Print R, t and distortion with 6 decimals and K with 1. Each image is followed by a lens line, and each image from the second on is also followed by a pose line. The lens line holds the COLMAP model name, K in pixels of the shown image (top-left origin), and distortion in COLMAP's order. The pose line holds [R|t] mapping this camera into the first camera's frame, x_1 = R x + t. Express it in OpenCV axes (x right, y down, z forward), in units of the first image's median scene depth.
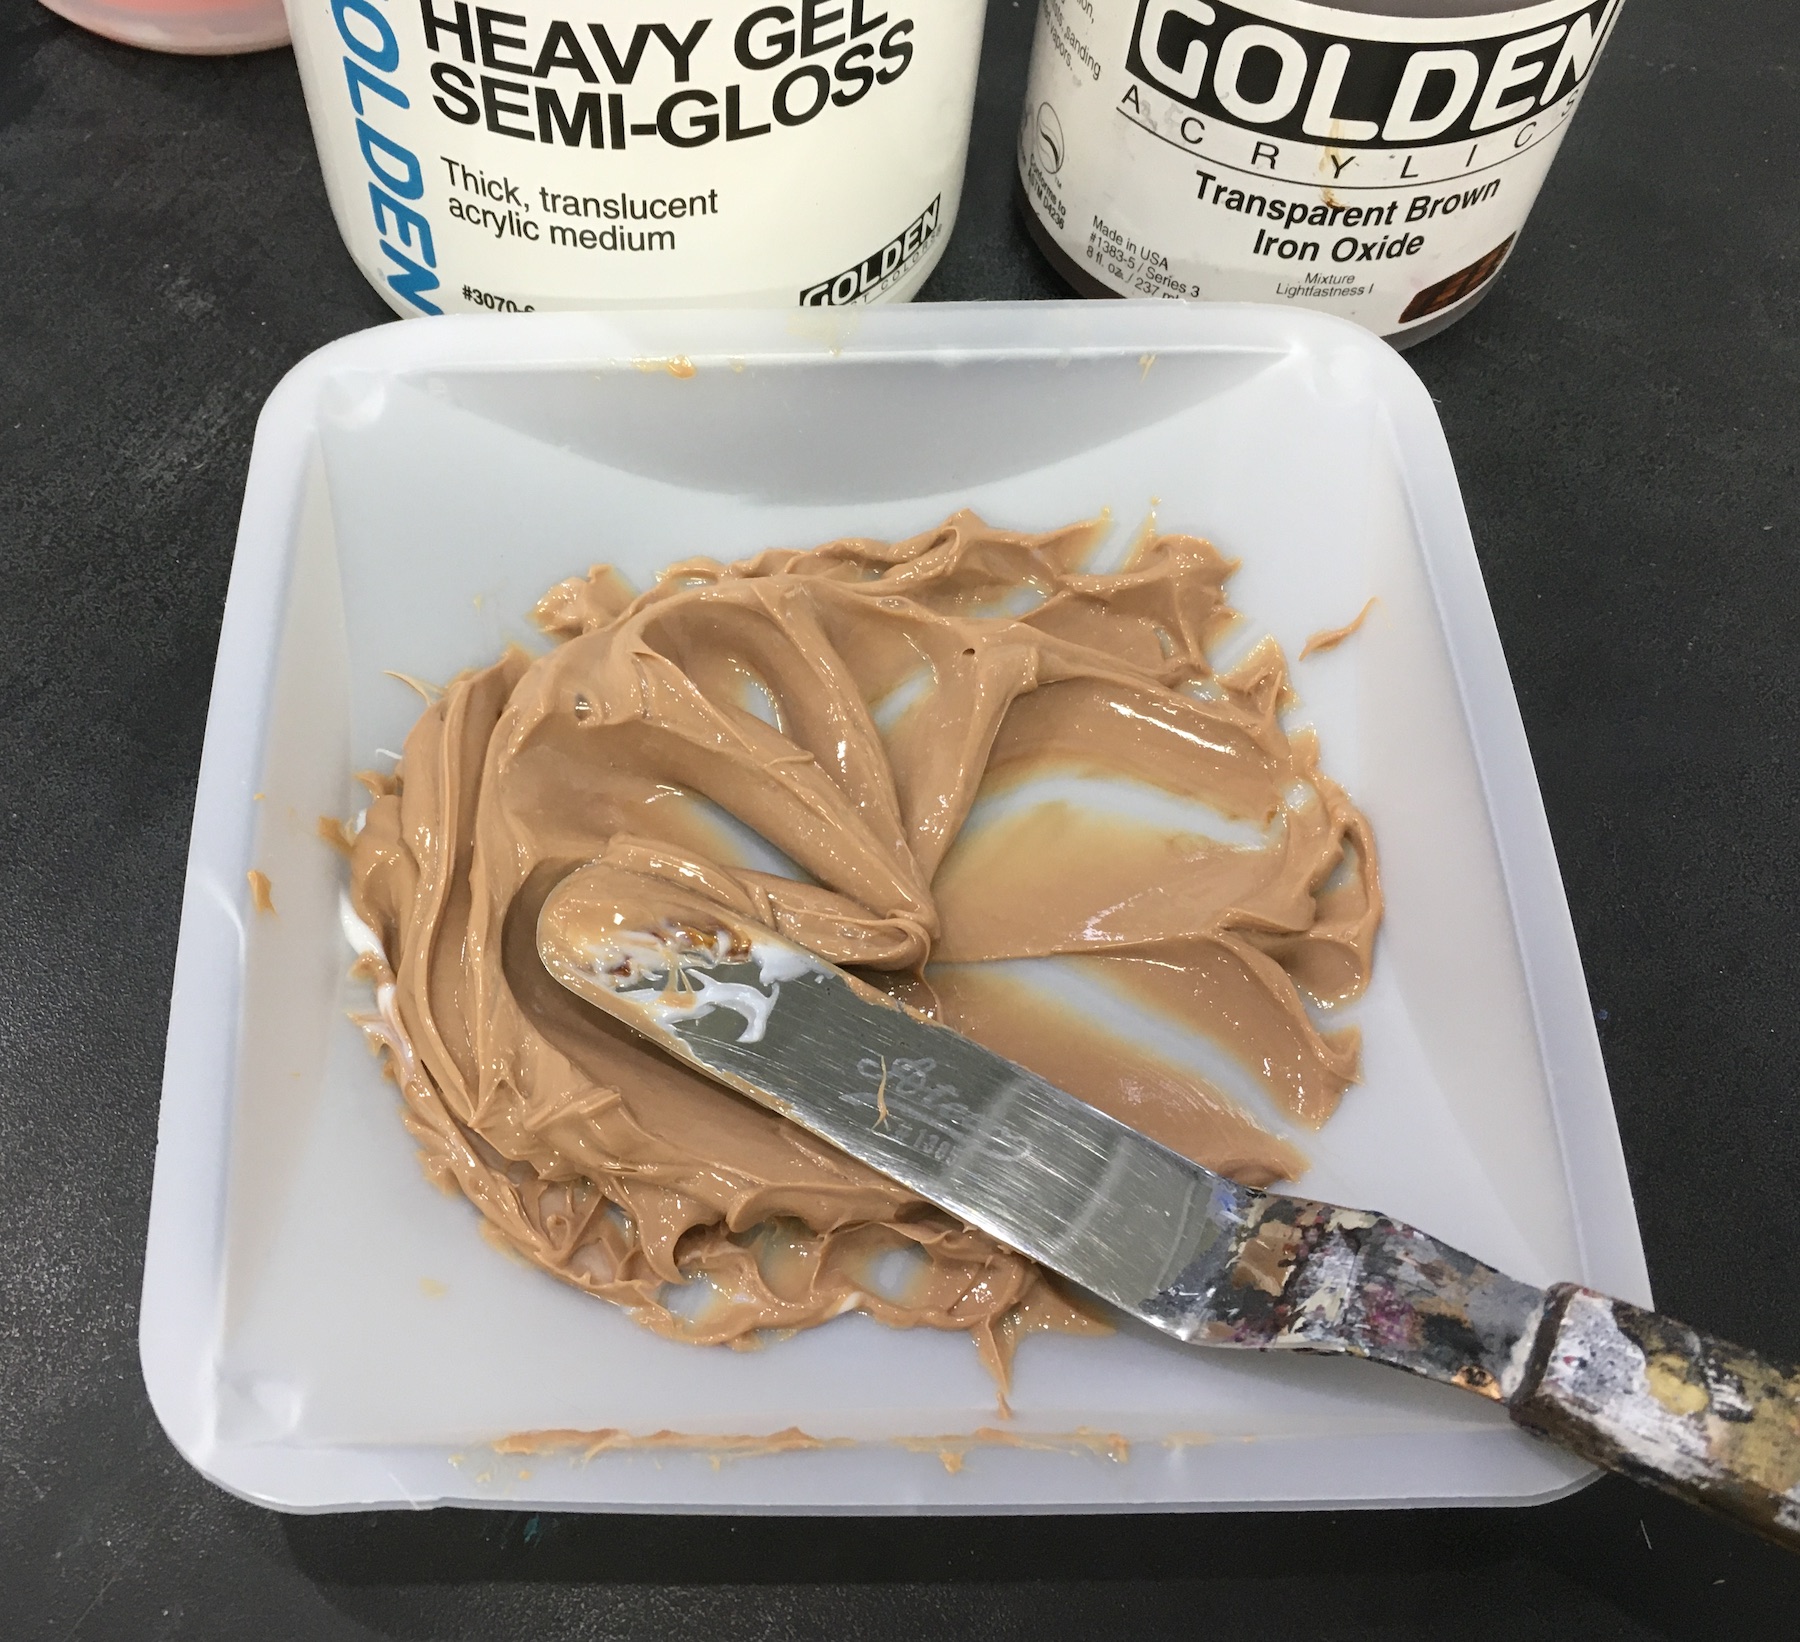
lens RADIAL K [[1973.5, 0, 860.1], [0, 1973.5, 808.6], [0, 0, 1]] dist [0.002611, 0.000000]
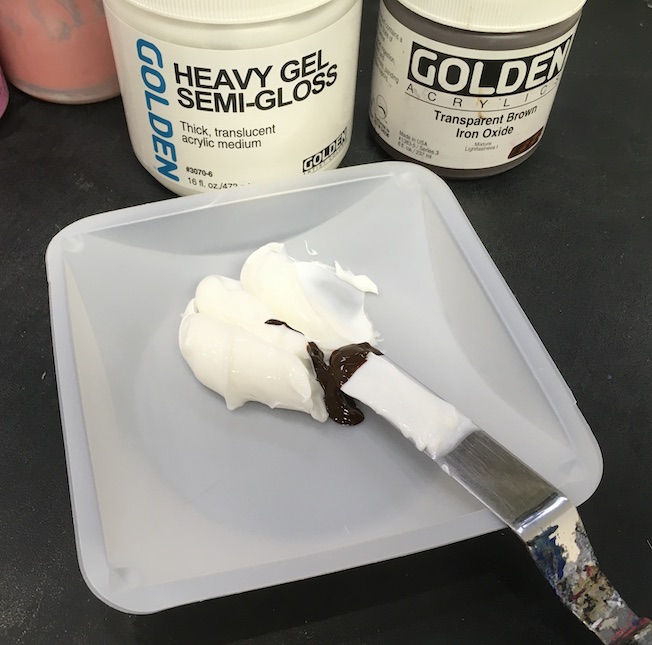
lens RADIAL K [[787.2, 0, 322.0], [0, 787.2, 323.3], [0, 0, 1]] dist [0.006022, 0.000000]
pose [[0.996121, -0.081023, 0.034314, -0.065459], [0.084527, 0.989483, -0.117381, 0.119889], [-0.024442, 0.119826, 0.992494, -0.126961]]
